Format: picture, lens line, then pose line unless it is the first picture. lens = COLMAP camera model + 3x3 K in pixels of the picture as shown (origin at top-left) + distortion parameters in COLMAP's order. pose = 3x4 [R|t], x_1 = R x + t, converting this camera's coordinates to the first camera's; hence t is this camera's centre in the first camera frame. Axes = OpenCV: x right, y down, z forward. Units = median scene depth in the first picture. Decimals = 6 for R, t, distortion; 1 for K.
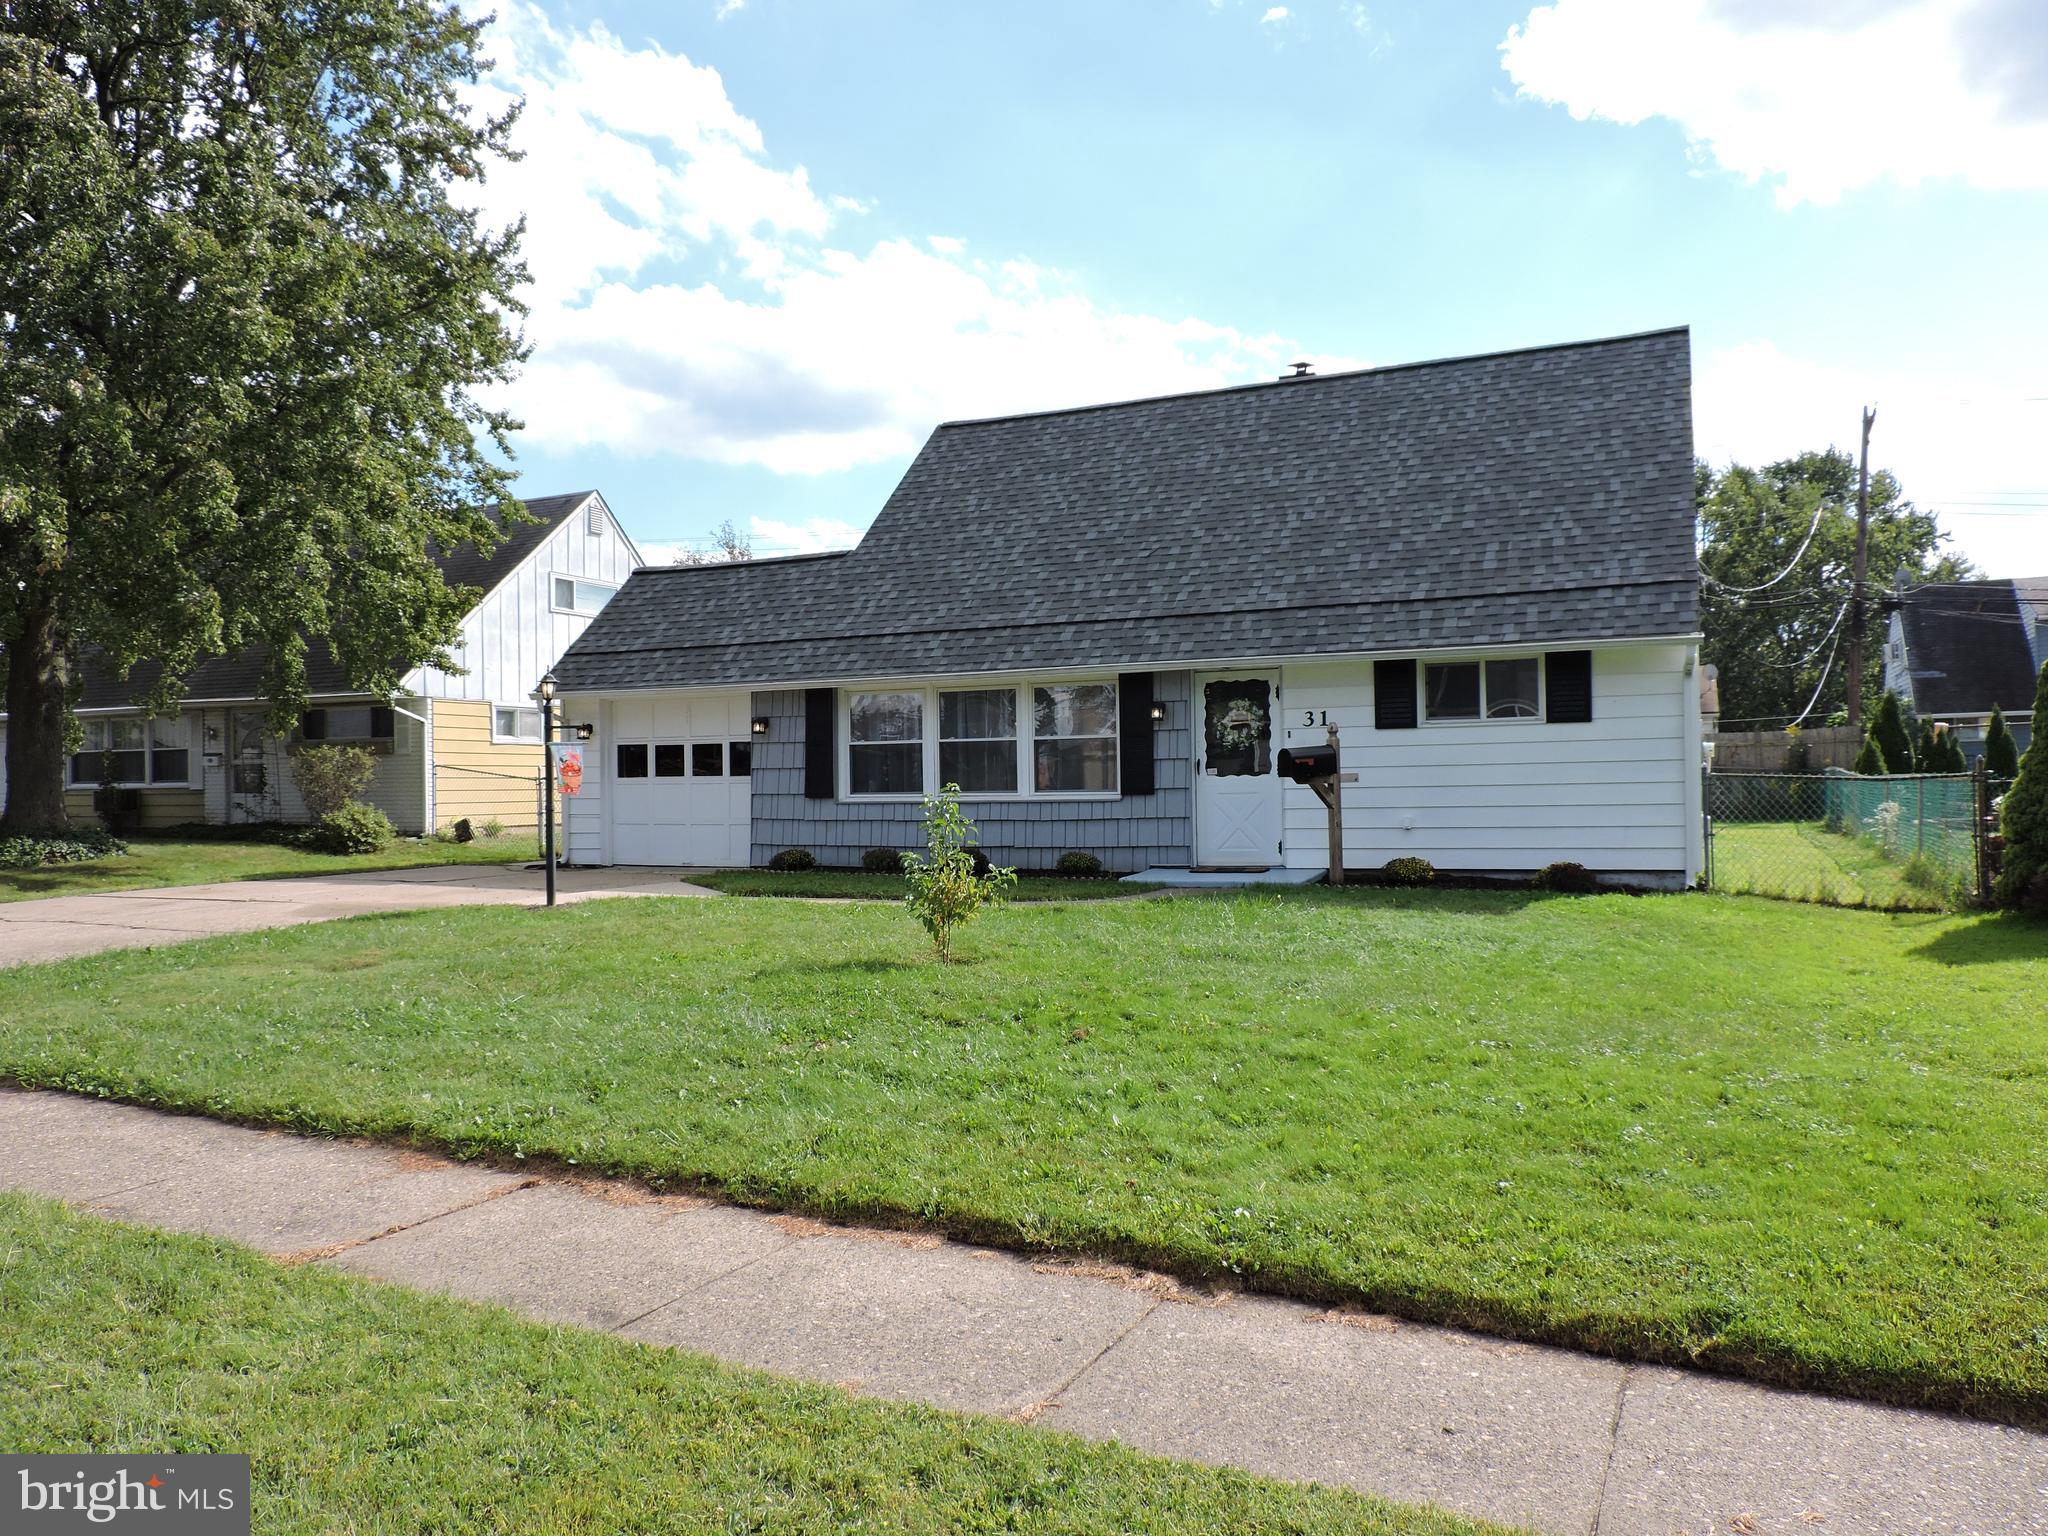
lens RADIAL K [[1430.8, 0, 1024.0], [0, 1430.8, 768.0], [0, 0, 1]] dist [0.001021, 0.002632]
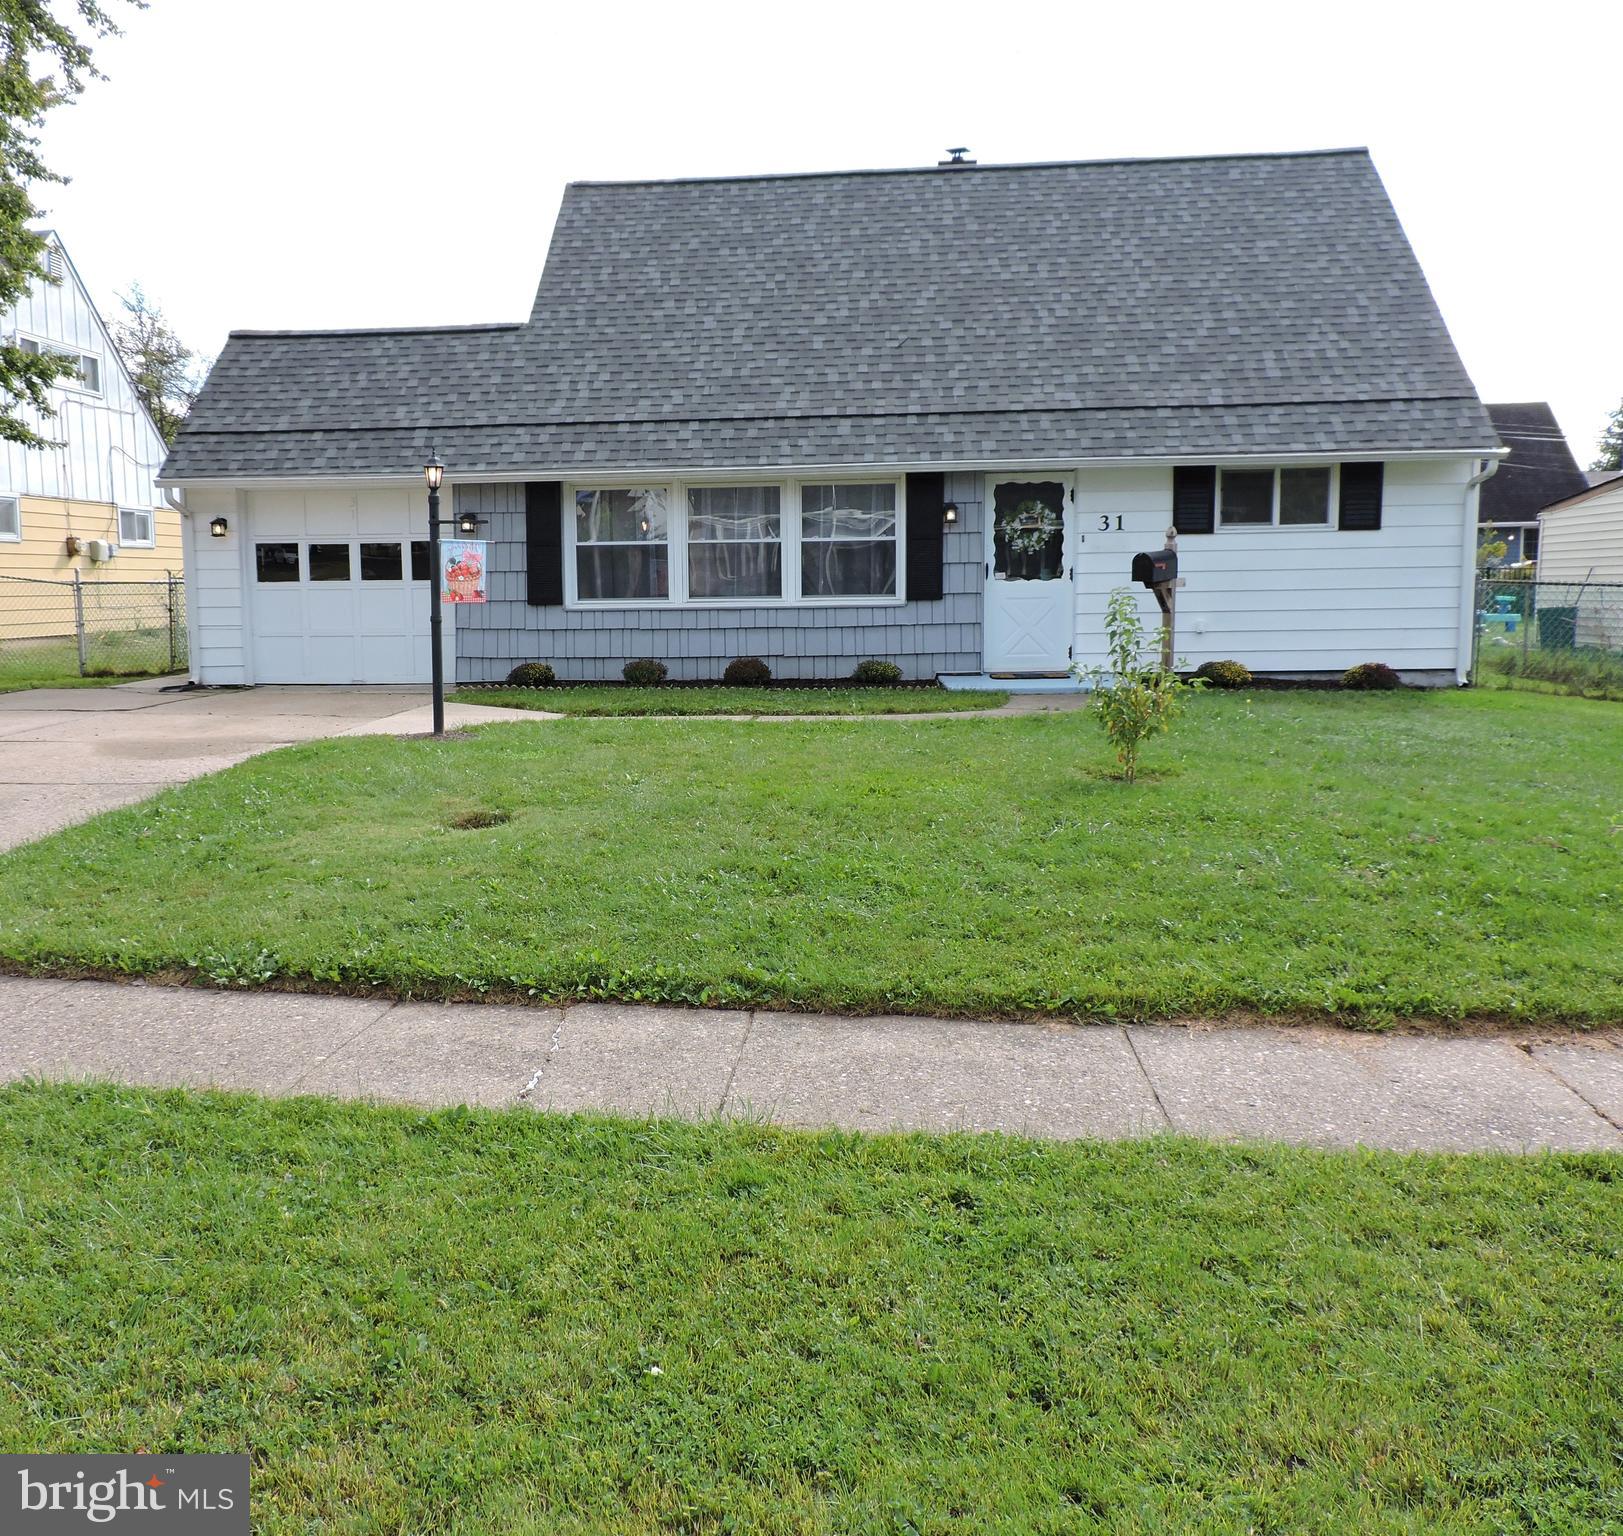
lens RADIAL K [[1455.8, 0, 811.5], [0, 1455.8, 768.0], [0, 0, 1]] dist [-0.001422, -0.022002]
pose [[0.951046, -0.037655, 0.306747, -0.300787], [-0.002949, 0.991399, 0.130844, 0.002693], [-0.309036, -0.125343, 0.942754, 0.081962]]
